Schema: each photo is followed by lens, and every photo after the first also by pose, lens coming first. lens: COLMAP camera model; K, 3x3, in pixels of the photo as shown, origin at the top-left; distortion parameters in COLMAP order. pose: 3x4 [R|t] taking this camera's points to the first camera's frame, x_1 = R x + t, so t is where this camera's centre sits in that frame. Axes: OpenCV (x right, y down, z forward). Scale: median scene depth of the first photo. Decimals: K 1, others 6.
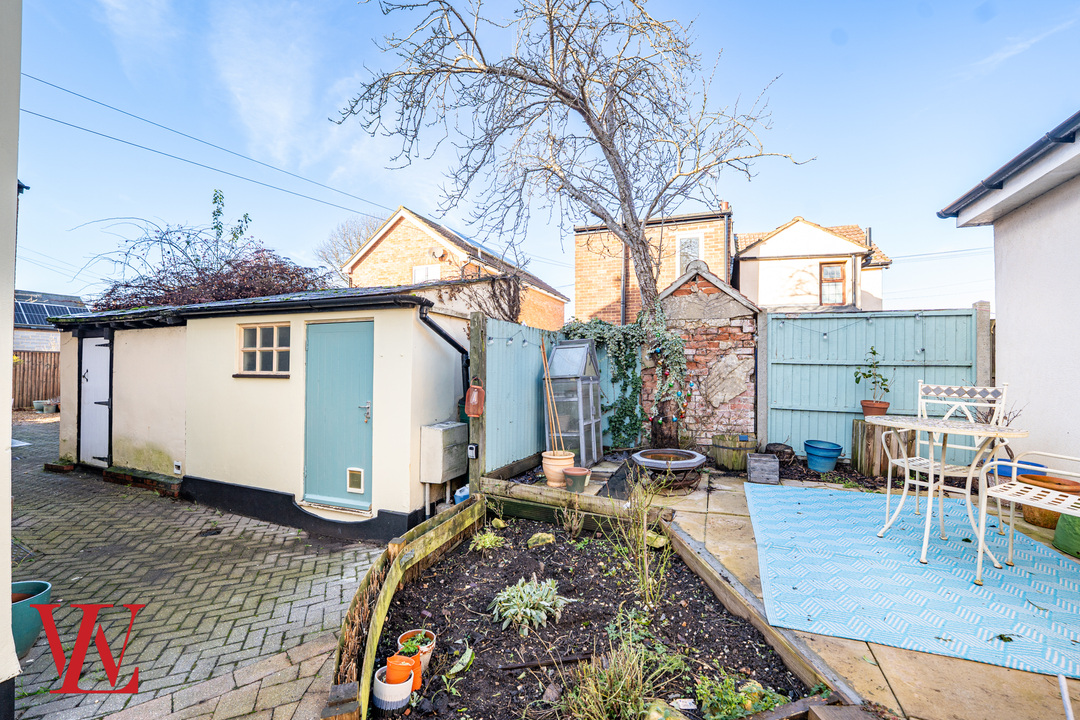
lens RADIAL K [[444.1, 0, 537.6], [0, 444.1, 363.9], [0, 0, 1]] dist [-0.021324, 0.000190]
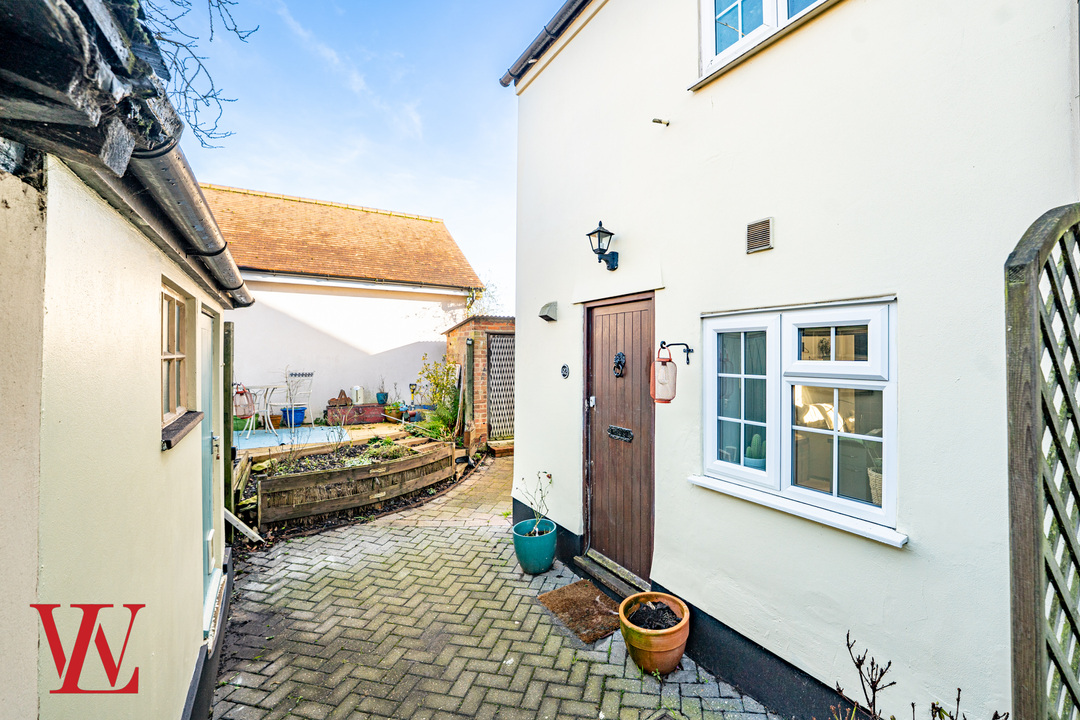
lens RADIAL K [[444.1, 0, 547.1], [0, 444.1, 353.3], [0, 0, 1]] dist [-0.021324, 0.000190]
pose [[-0.789685, -0.012439, 0.613386, -1.308211], [-0.019842, 0.999789, -0.005269, -0.046889], [-0.613191, -0.016332, -0.789766, 1.300862]]
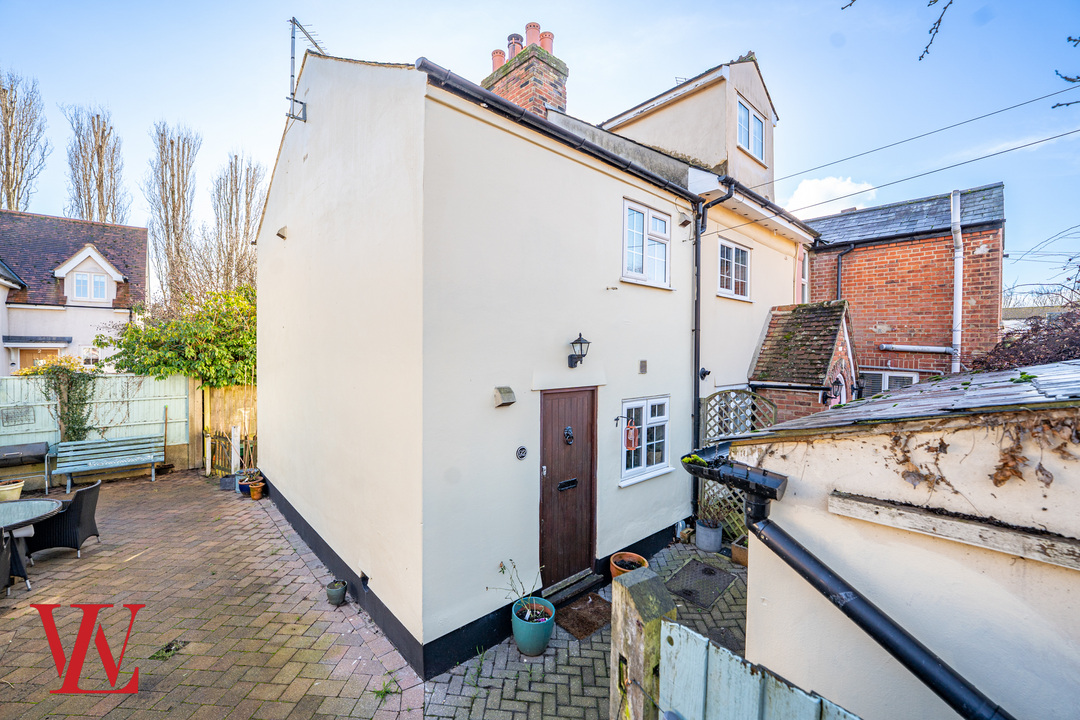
lens RADIAL K [[444.1, 0, 544.7], [0, 444.1, 359.0], [0, 0, 1]] dist [-0.021324, 0.000190]
pose [[-0.446904, 0.005920, -0.894562, 0.115331], [-0.002147, 0.999968, 0.007690, -0.235193], [0.894579, 0.005357, -0.446877, 1.023298]]
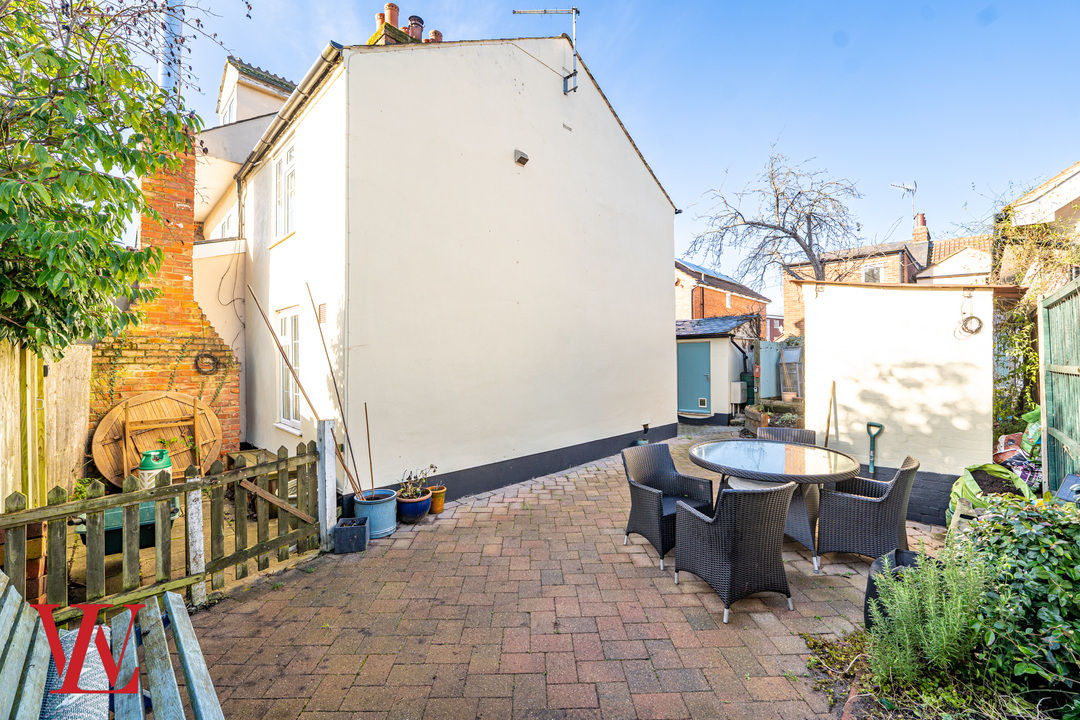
lens RADIAL K [[444.1, 0, 545.8], [0, 444.1, 358.1], [0, 0, 1]] dist [-0.021324, 0.000190]
pose [[0.928066, -0.017891, -0.371985, -0.306624], [0.018218, 0.999831, -0.002636, -0.013671], [0.371969, -0.004331, 0.928235, -1.884771]]
